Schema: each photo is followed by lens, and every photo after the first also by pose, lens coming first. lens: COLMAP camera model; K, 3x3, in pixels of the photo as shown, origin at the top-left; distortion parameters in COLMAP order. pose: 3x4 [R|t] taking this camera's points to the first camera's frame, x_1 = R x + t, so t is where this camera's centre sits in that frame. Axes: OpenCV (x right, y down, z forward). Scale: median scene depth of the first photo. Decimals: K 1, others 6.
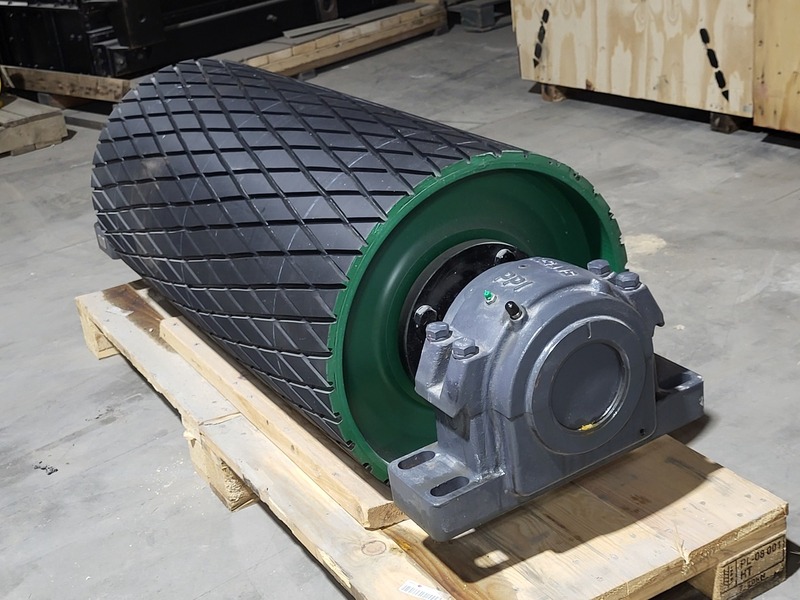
lens RADIAL K [[1146.8, 0, 383.7], [0, 1146.8, 299.7], [0, 0, 1]] dist [0.017724, 0.047576]
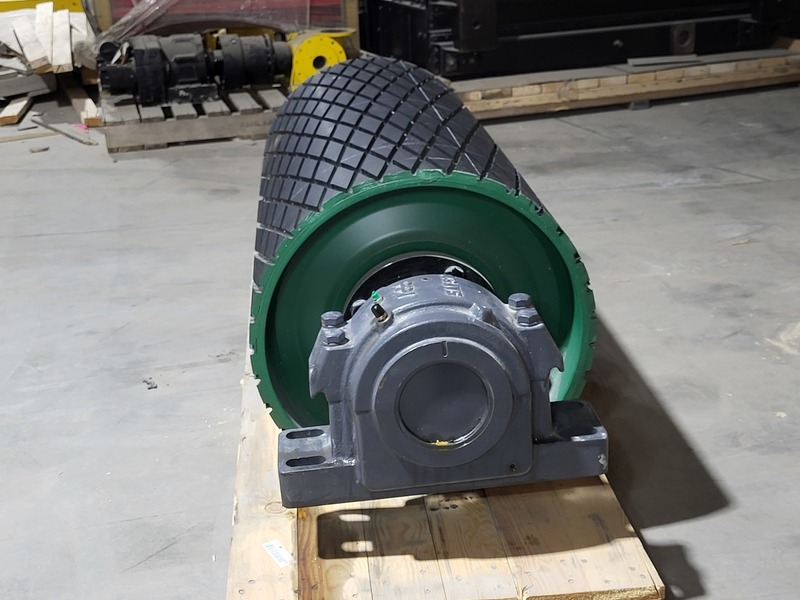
lens RADIAL K [[1146.8, 0, 383.7], [0, 1146.8, 299.7], [0, 0, 1]] dist [0.017724, 0.047576]
pose [[0.904565, 0.223004, -0.363362, 0.413521], [-0.228655, 0.973105, 0.027997, -0.027591], [0.359833, 0.057760, 0.931227, 0.010826]]
